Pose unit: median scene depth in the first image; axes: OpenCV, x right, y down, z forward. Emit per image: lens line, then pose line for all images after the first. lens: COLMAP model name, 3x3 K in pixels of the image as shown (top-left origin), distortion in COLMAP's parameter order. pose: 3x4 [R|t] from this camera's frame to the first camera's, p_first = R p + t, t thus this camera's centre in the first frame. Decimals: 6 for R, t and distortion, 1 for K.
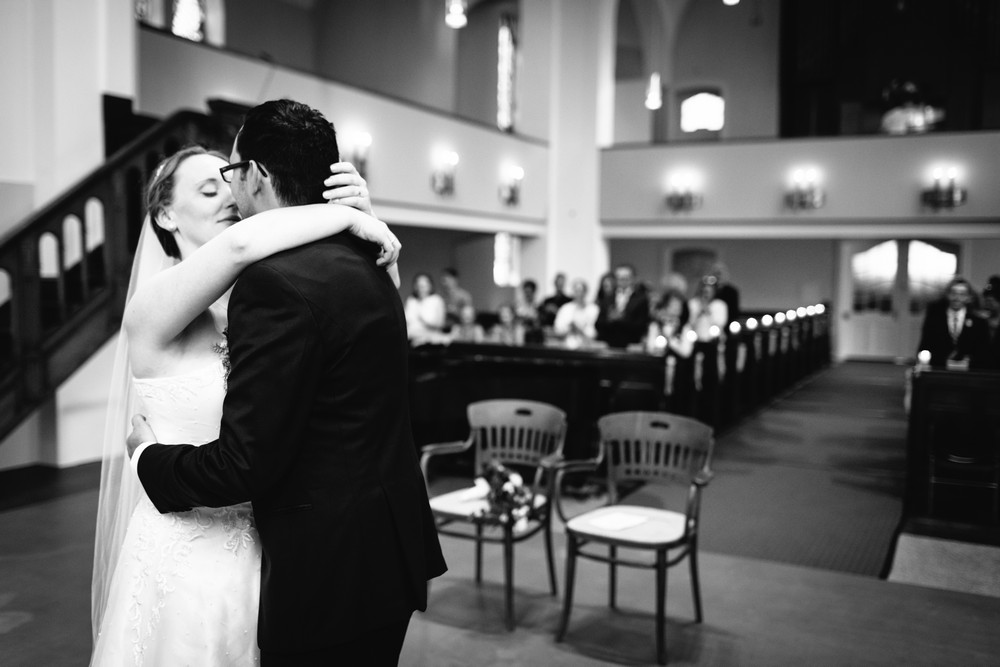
lens RADIAL K [[945.3, 0, 500.0], [0, 945.3, 333.5], [0, 0, 1]] dist [0.000330, -0.005491]
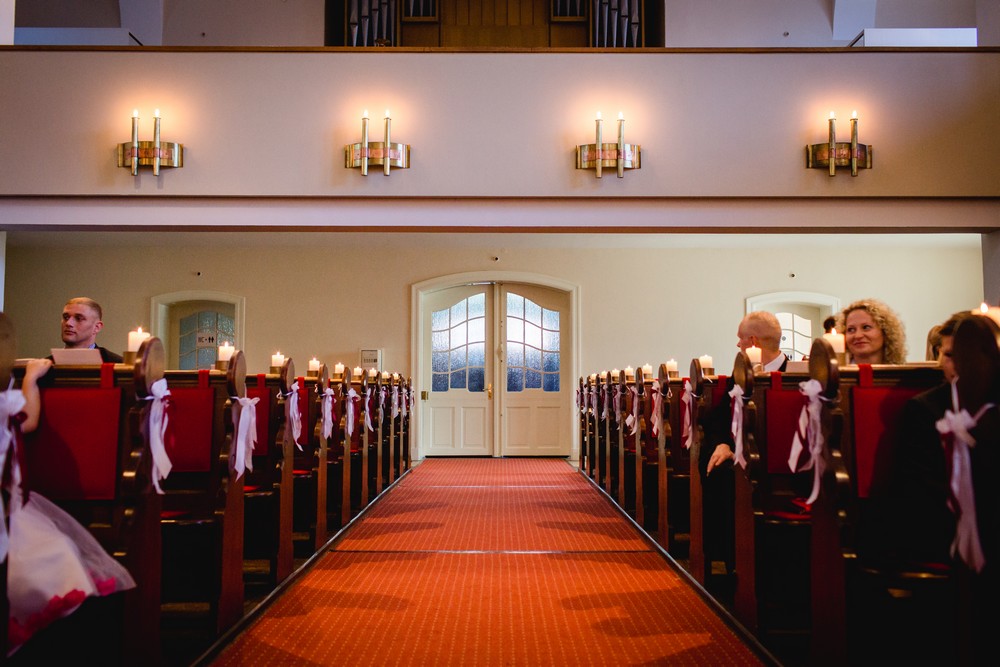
lens RADIAL K [[945.3, 0, 500.0], [0, 945.3, 333.5], [0, 0, 1]] dist [0.000330, -0.005491]
pose [[0.892351, 0.014827, 0.451098, 0.134832], [0.042533, 0.992250, -0.116752, 0.024045], [-0.449333, 0.123370, 0.884805, 0.474071]]
